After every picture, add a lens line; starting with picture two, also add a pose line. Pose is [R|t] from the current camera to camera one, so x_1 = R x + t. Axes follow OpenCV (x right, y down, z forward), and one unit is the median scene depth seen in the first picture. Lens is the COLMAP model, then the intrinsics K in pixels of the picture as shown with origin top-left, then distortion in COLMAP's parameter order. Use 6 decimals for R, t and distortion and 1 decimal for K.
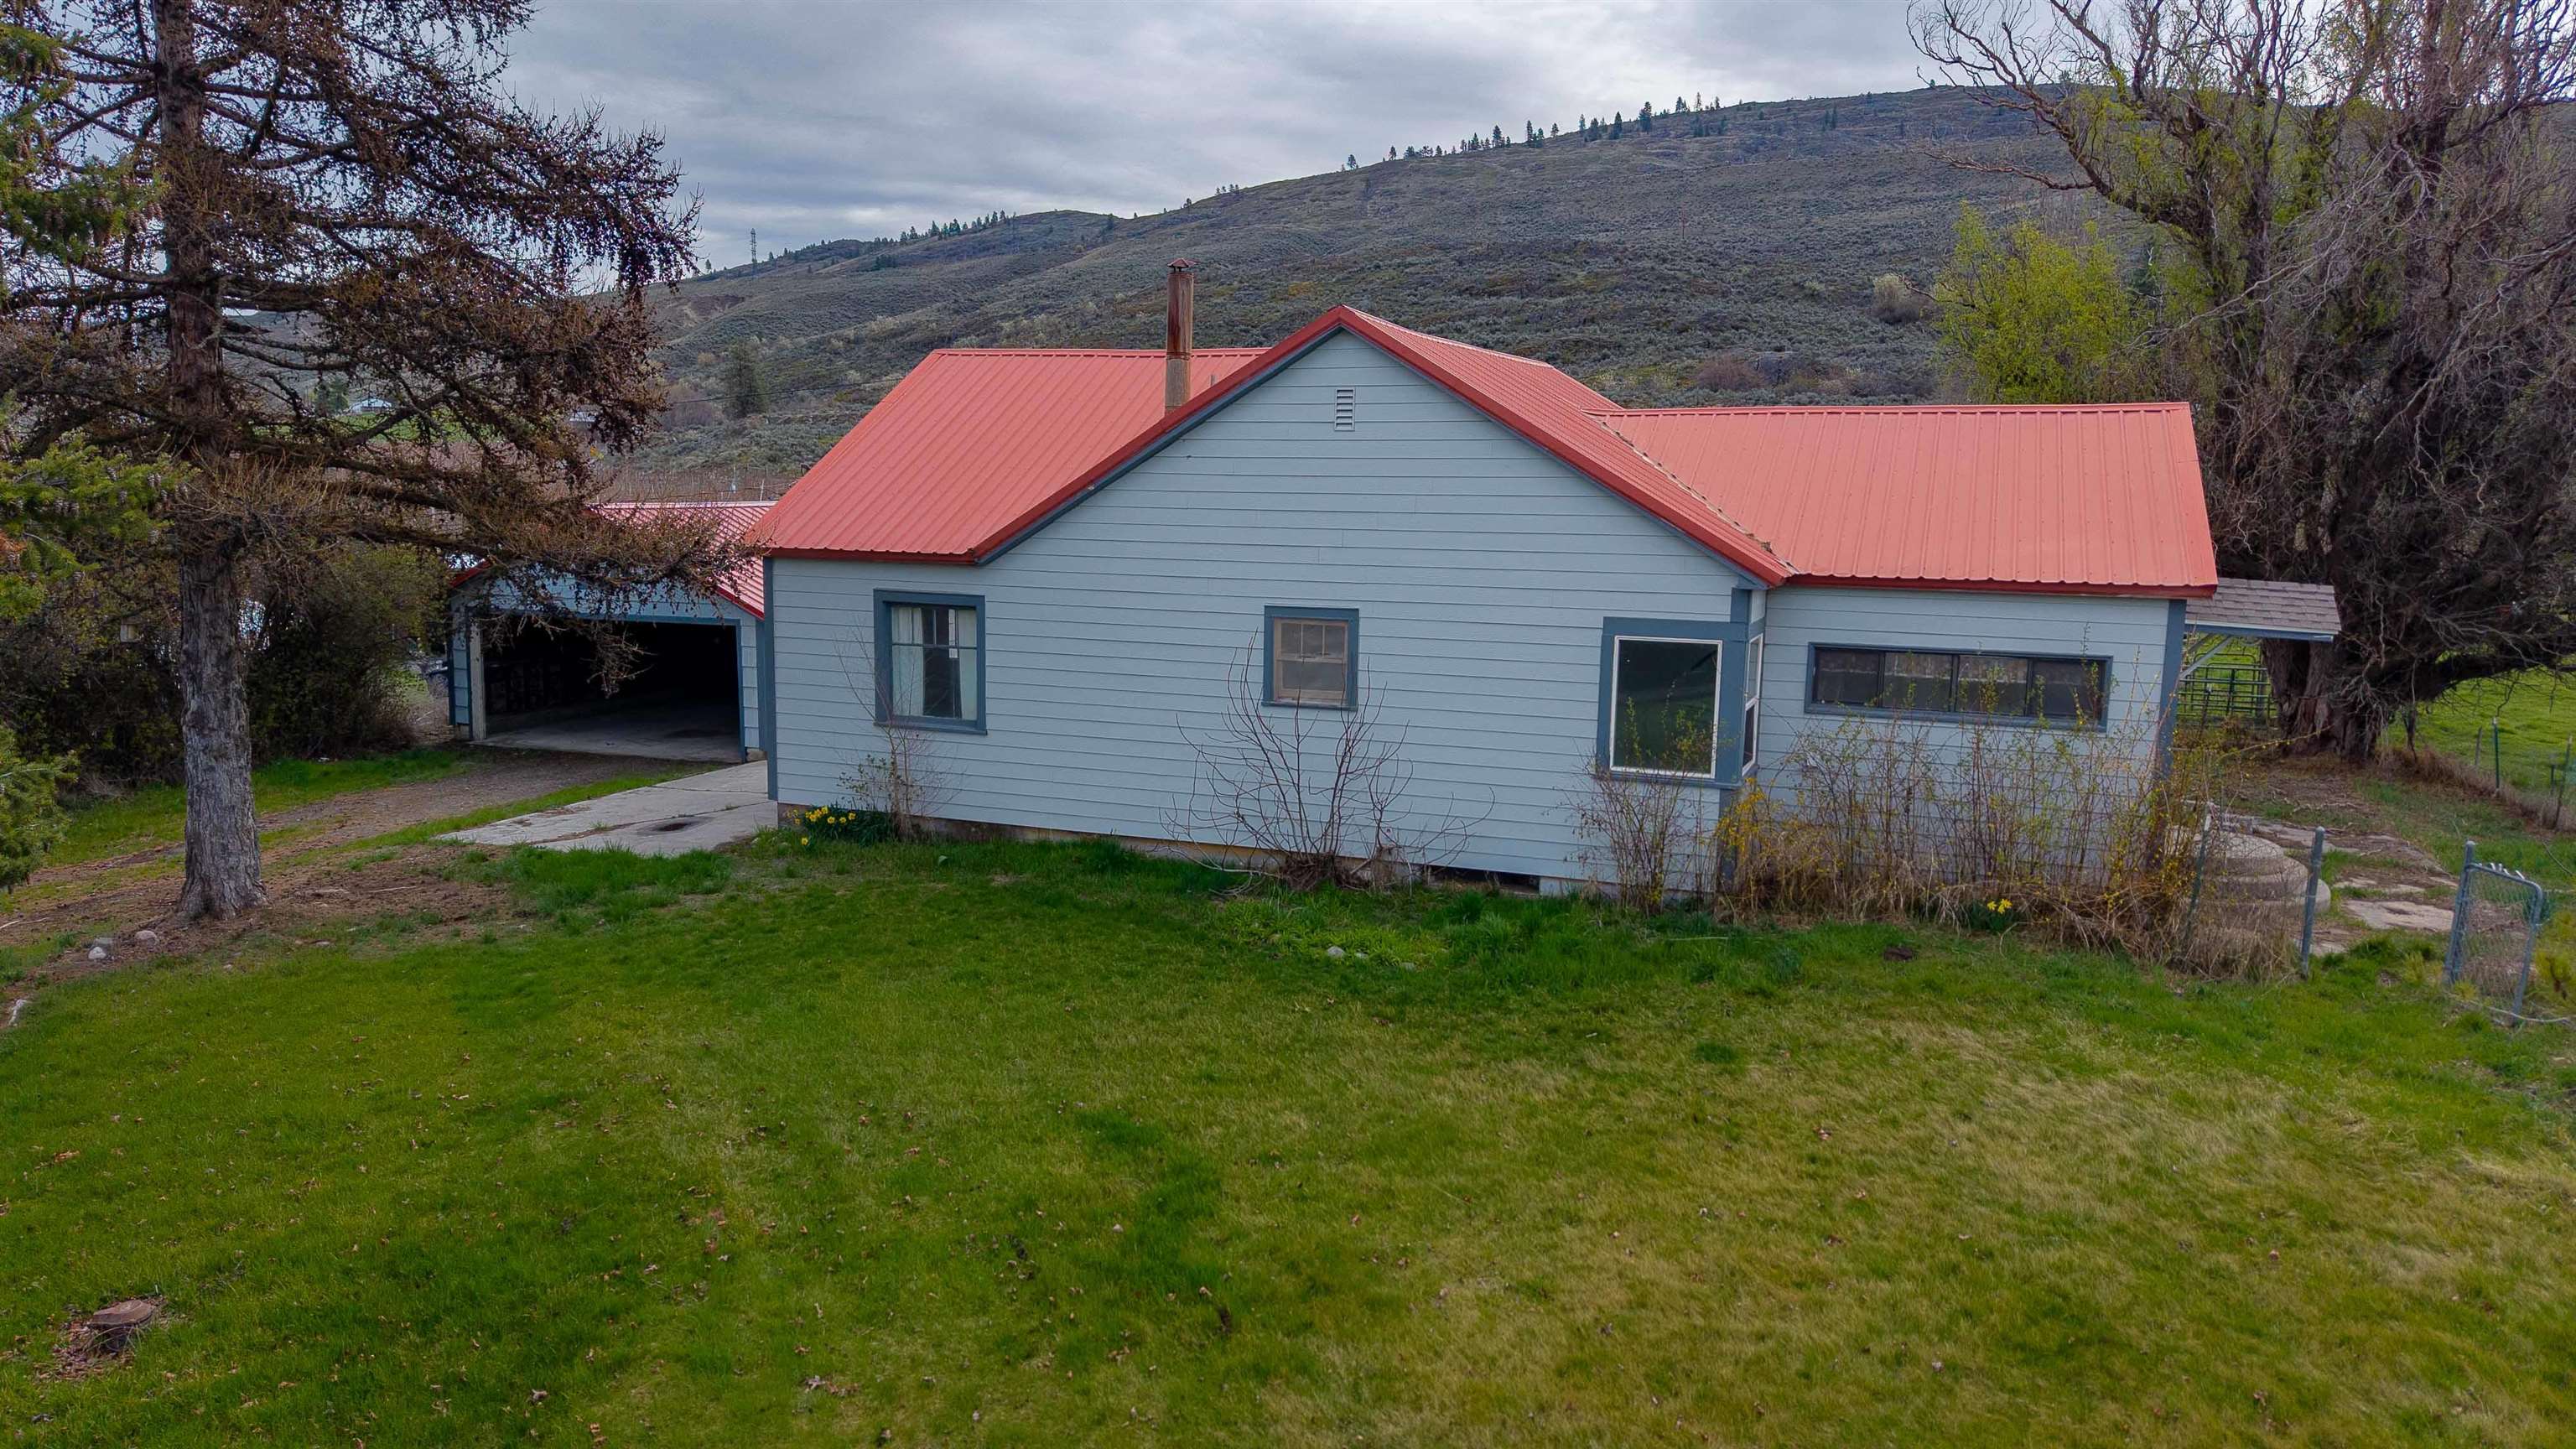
lens RADIAL K [[1724.8, 0, 1279.2], [0, 1724.8, 725.7], [0, 0, 1]] dist [0.028225, -0.035590]
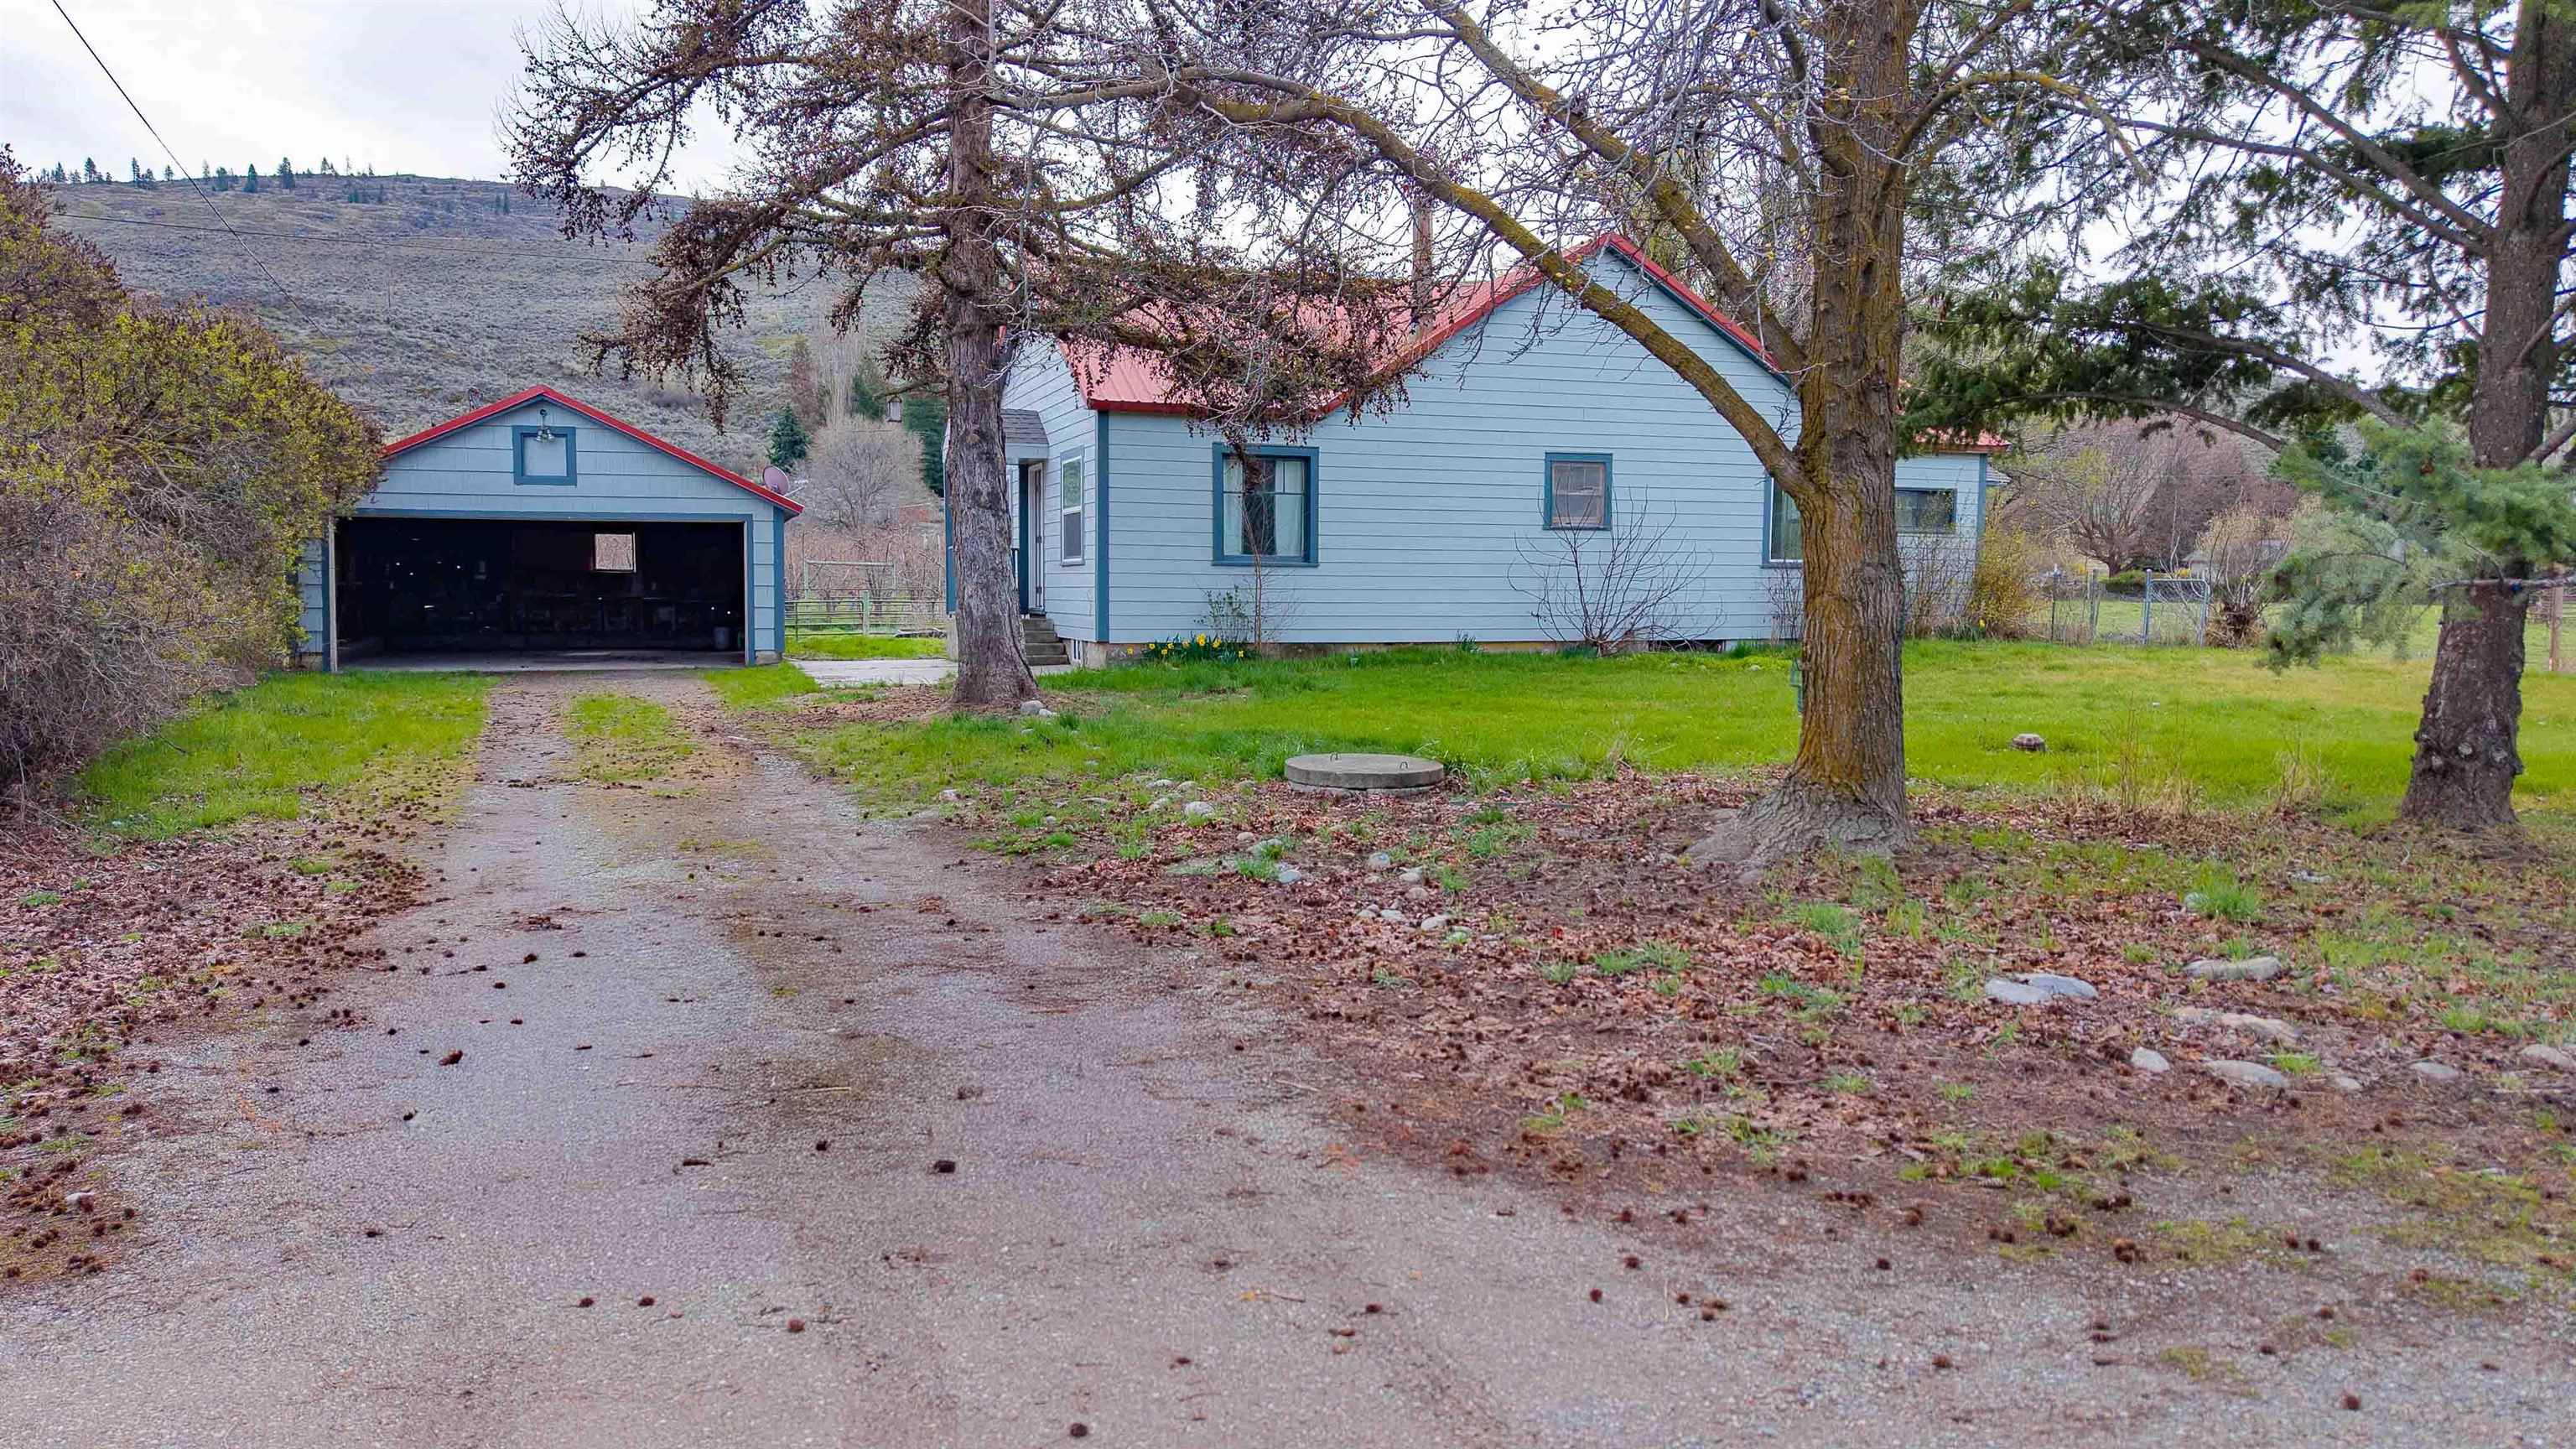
lens RADIAL K [[1724.8, 0, 1279.2], [0, 1724.8, 725.7], [0, 0, 1]] dist [0.028225, -0.035590]
pose [[0.752424, -0.062235, 0.655733, -0.968439], [0.097339, 0.995102, -0.017248, 0.131715], [-0.651447, 0.076806, 0.754796, 0.141276]]
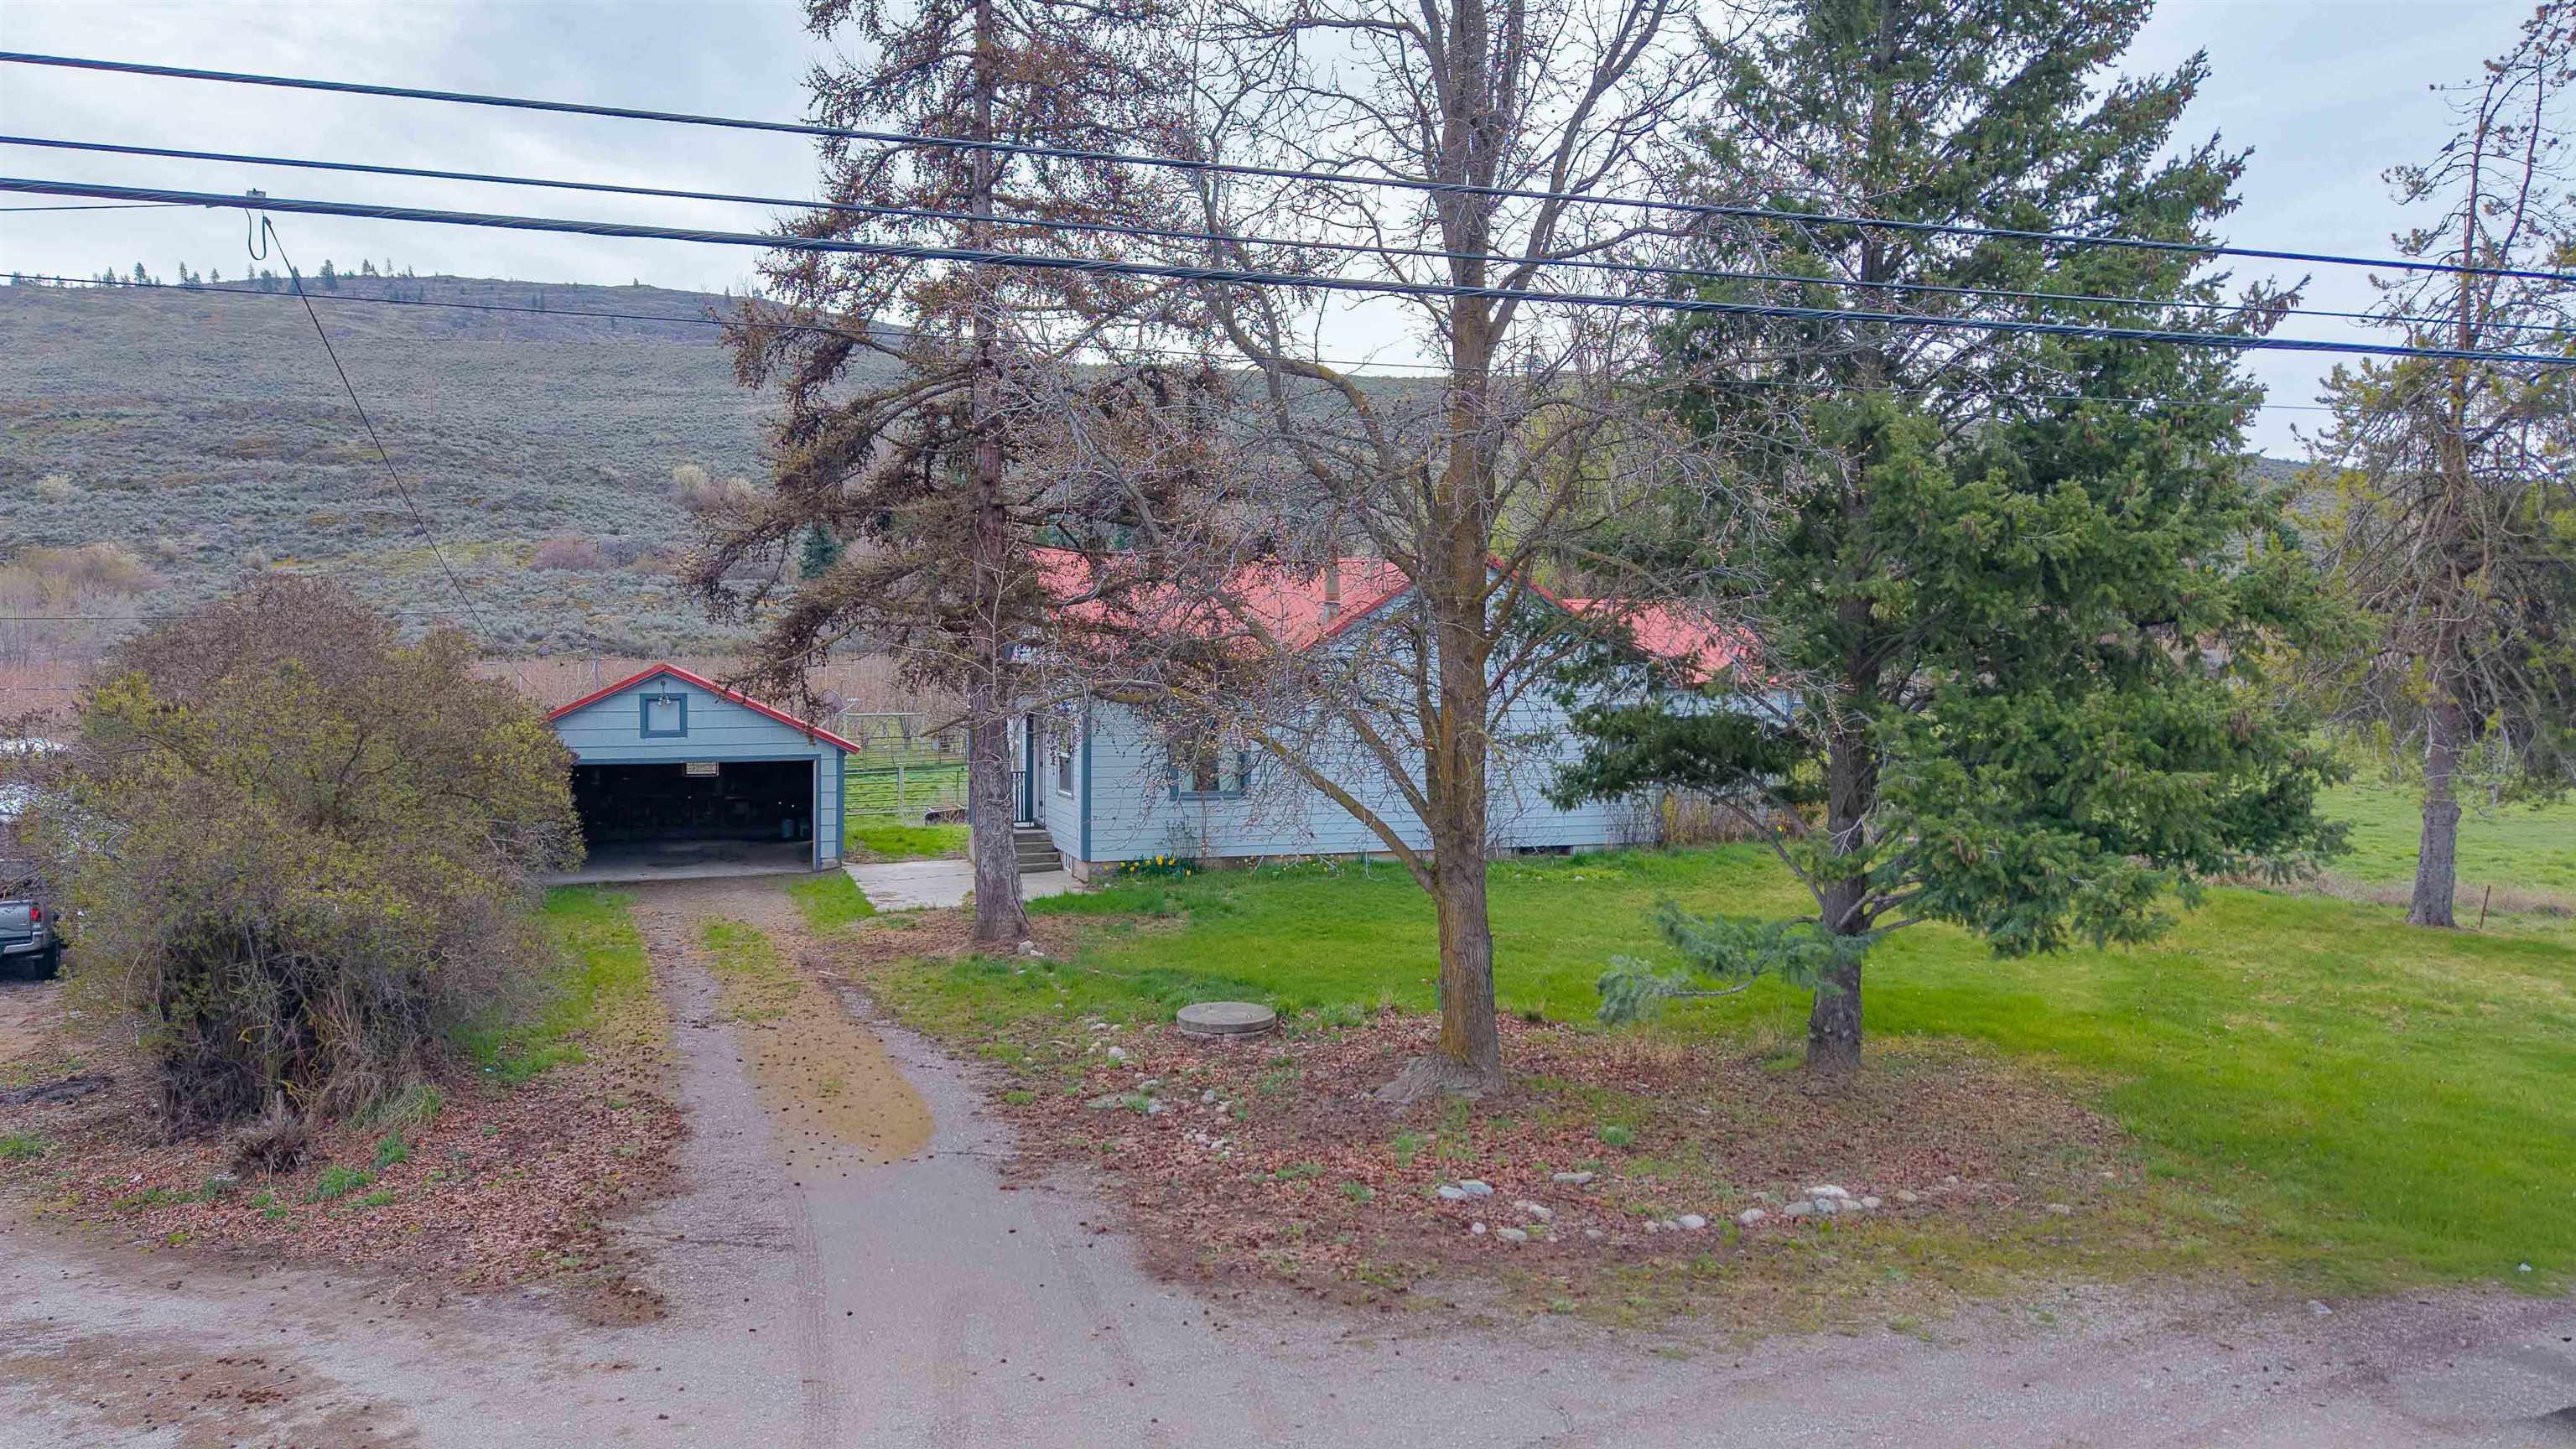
lens RADIAL K [[1724.2, 0, 1280.6], [0, 1724.2, 724.5], [0, 0, 1]] dist [0.024551, -0.031196]
pose [[0.759872, -0.034520, 0.649156, -1.150623], [0.101776, 0.992592, -0.066352, 0.043996], [-0.642056, 0.116487, 0.757756, -0.192714]]
